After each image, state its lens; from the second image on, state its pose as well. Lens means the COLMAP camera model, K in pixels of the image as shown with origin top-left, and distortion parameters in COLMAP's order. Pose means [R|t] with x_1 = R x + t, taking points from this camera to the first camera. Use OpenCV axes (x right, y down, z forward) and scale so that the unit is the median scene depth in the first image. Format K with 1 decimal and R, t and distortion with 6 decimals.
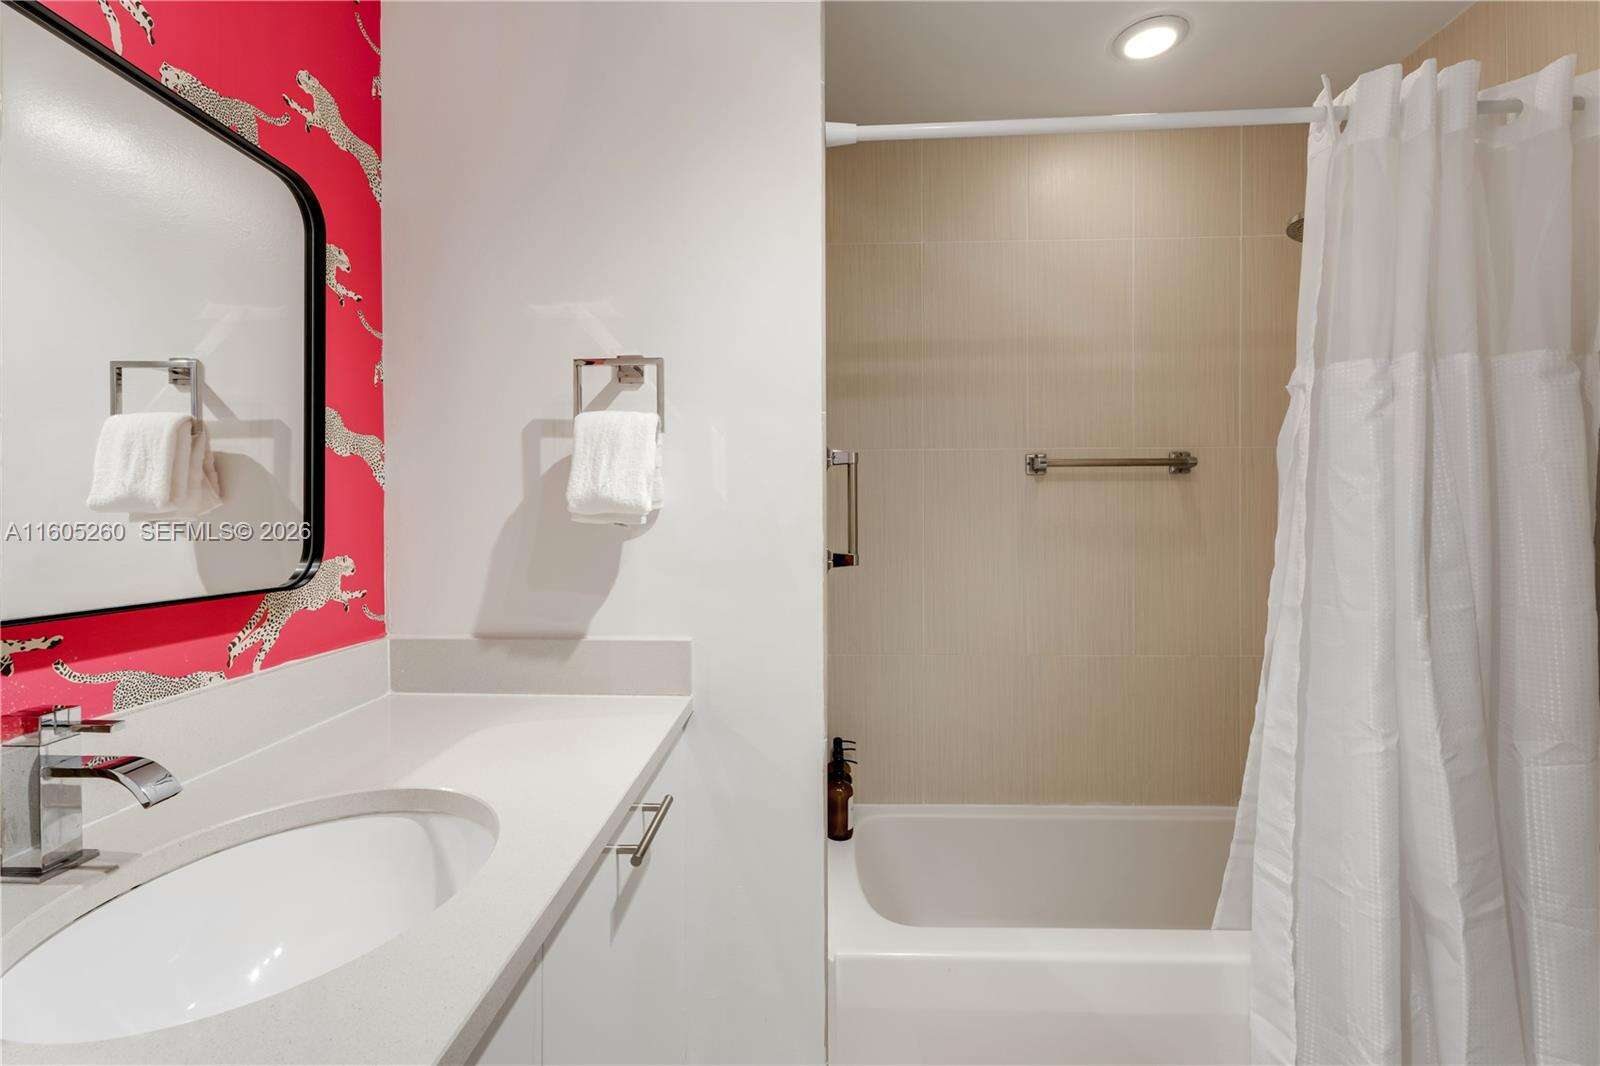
lens RADIAL K [[717.7, 0, 791.3], [0, 717.7, 513.1], [0, 0, 1]] dist [0.005420, -0.000230]
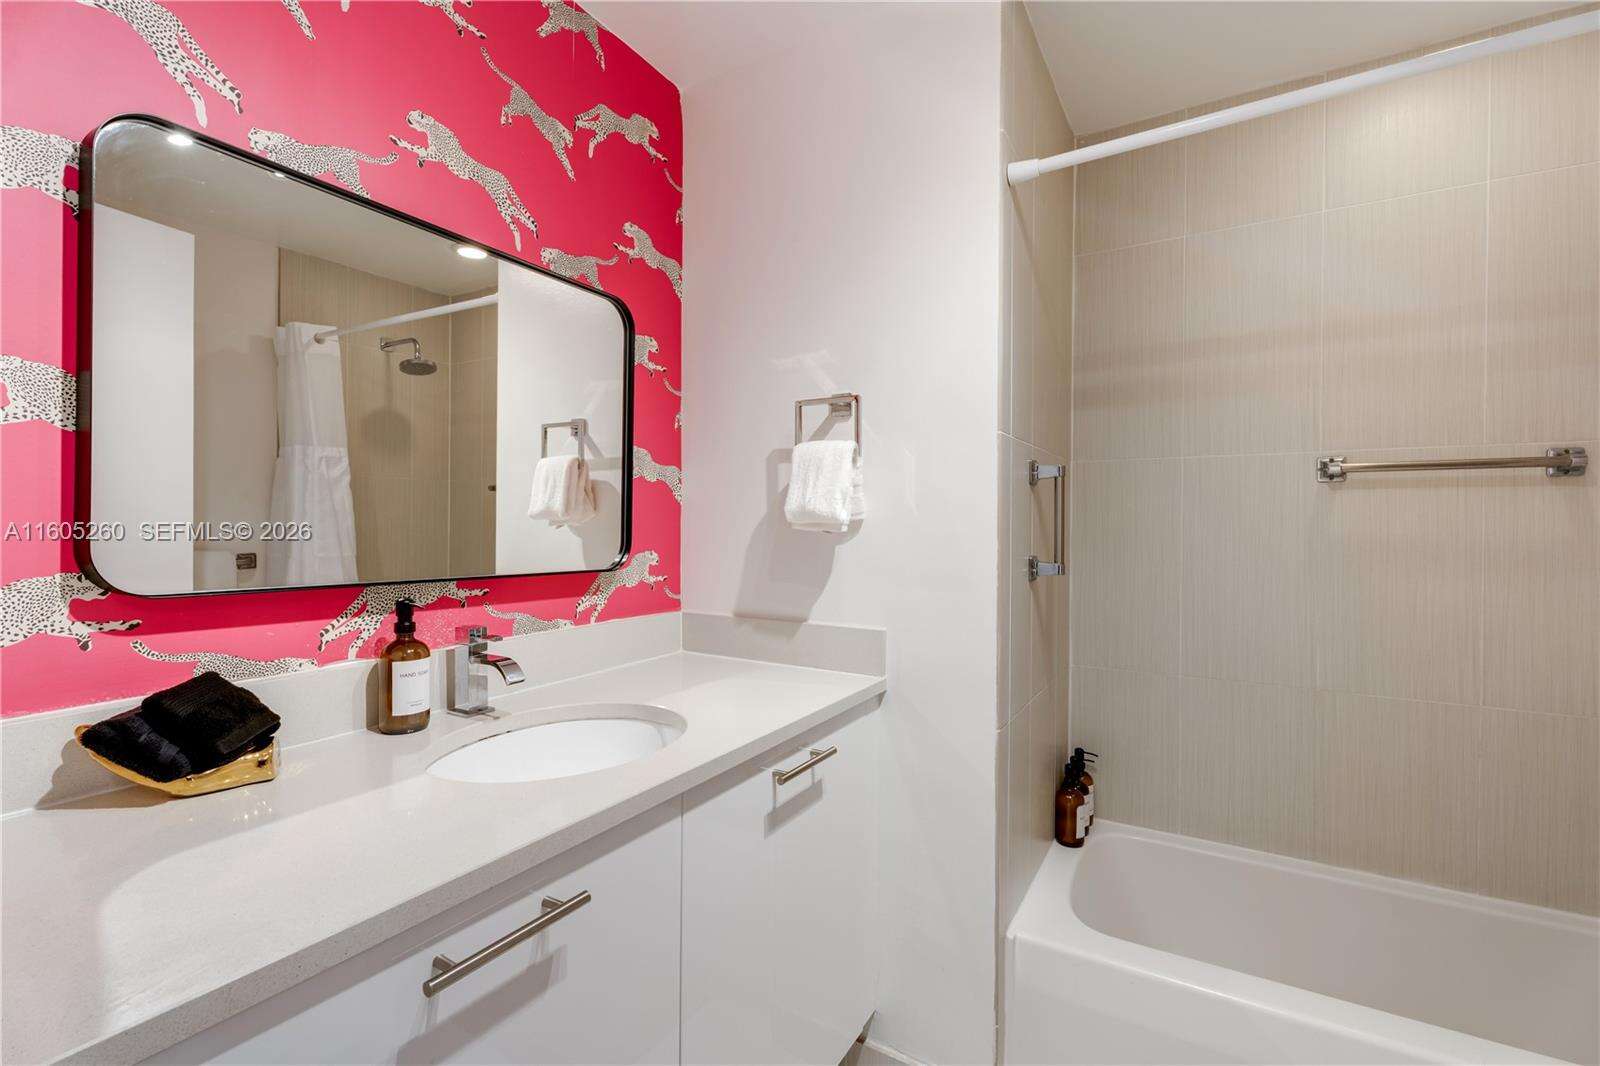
lens RADIAL K [[726.6, 0, 796.1], [0, 726.6, 521.2], [0, 0, 1]] dist [0.004165, 0.001318]
pose [[0.873142, 0.006537, -0.487422, 0.320410], [-0.007472, 0.999972, 0.000026, -0.002100], [0.487408, 0.003619, 0.873167, -0.120775]]
